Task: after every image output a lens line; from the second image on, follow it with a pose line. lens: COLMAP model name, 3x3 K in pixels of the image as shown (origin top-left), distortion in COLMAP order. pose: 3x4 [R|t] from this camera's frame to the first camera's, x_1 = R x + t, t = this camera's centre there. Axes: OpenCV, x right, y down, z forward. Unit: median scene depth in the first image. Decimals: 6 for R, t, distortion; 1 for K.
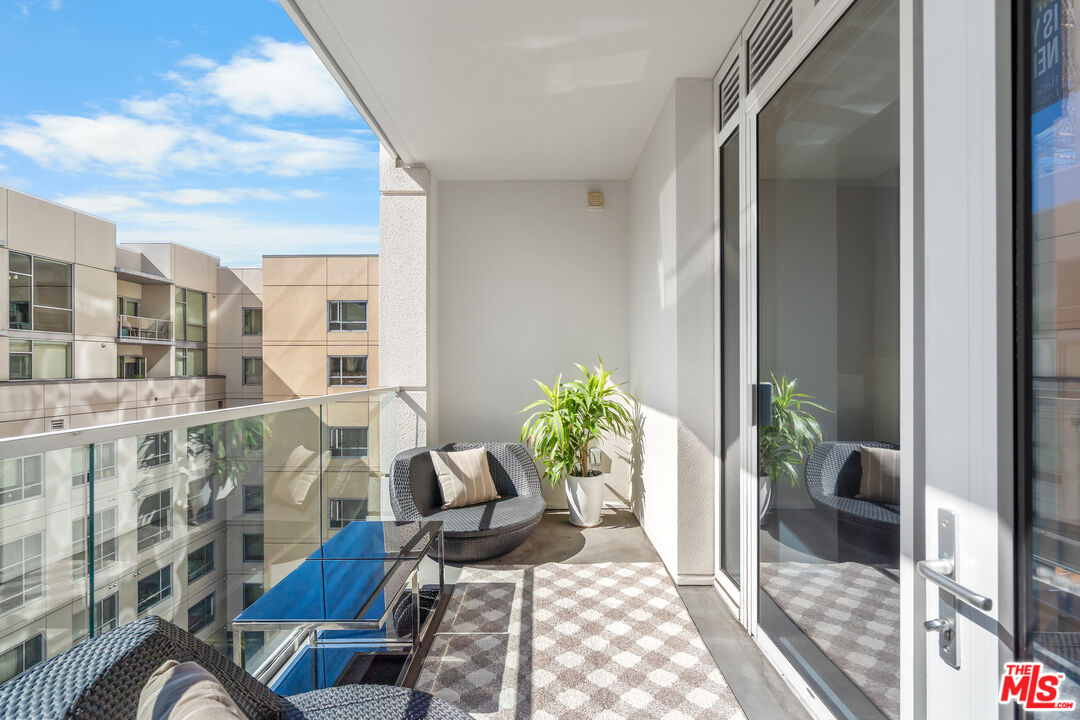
lens RADIAL K [[497.0, 0, 540.9], [0, 497.0, 369.9], [0, 0, 1]] dist [-0.002299, 0.001752]
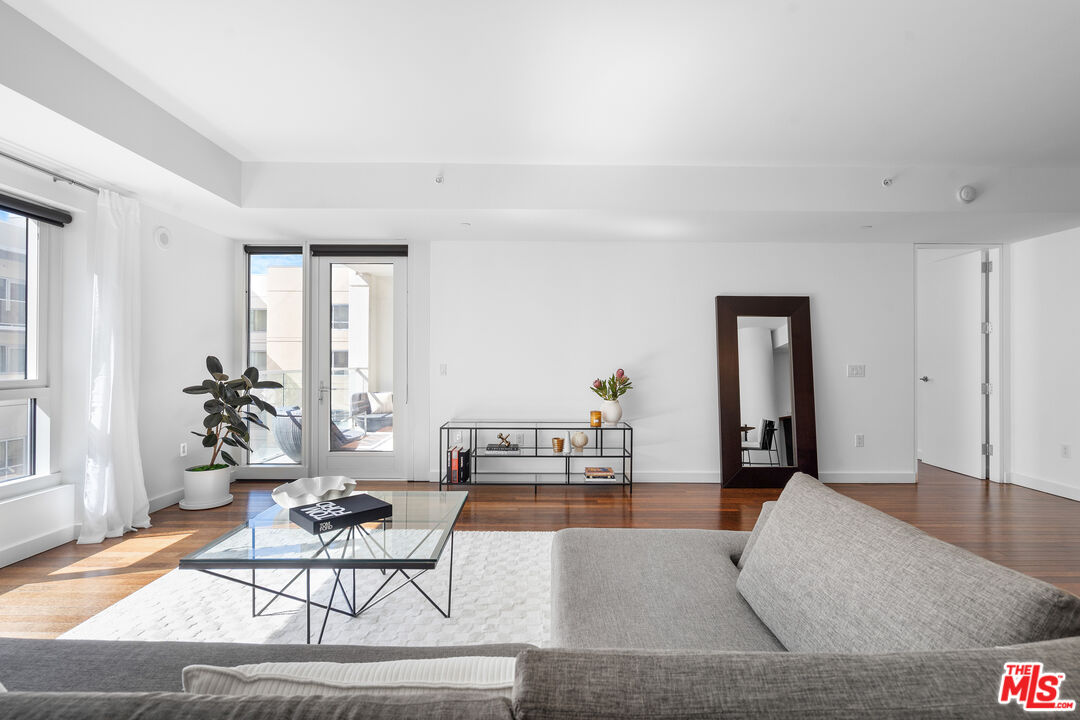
lens RADIAL K [[497.0, 0, 538.0], [0, 497.0, 359.0], [0, 0, 1]] dist [-0.002299, 0.001752]
pose [[0.999982, 0.005056, 0.003296, 0.633461], [-0.005022, 0.999936, -0.010168, 0.014036], [-0.003347, 0.010151, 0.999943, -1.523122]]
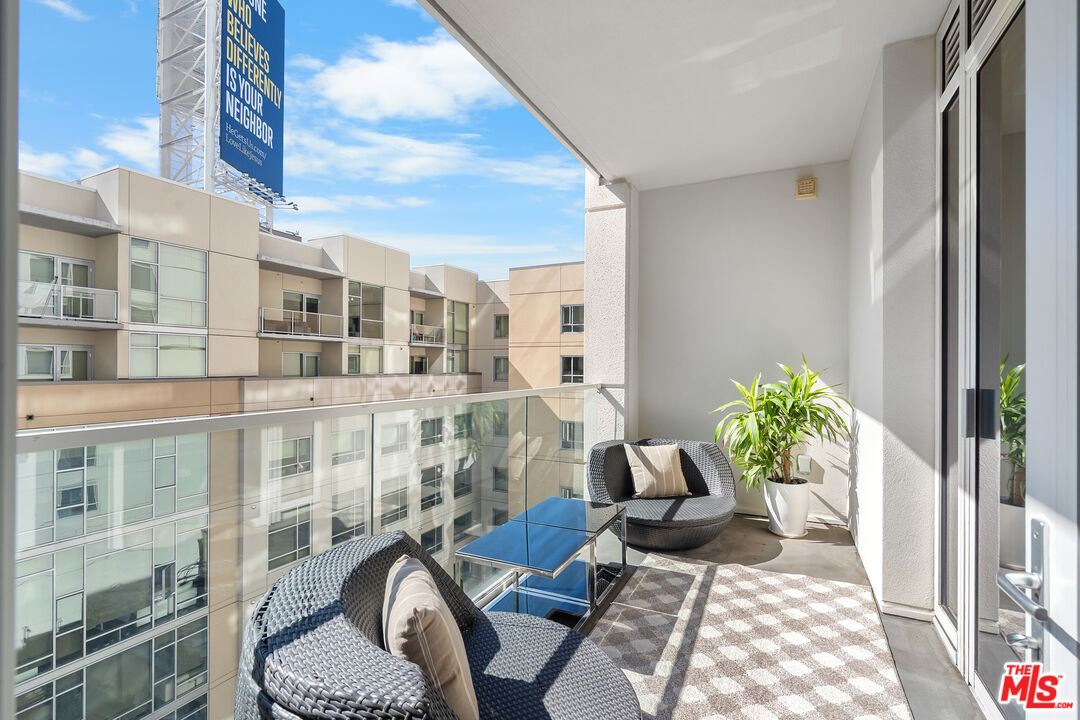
lens RADIAL K [[497.0, 0, 537.5], [0, 497.0, 367.7], [0, 0, 1]] dist [-0.002299, 0.001752]
pose [[0.897483, 0.008283, -0.440972, 0.084259], [-0.009912, 0.999950, -0.001392, 0.000742], [0.440938, 0.005620, 0.897520, -0.058520]]
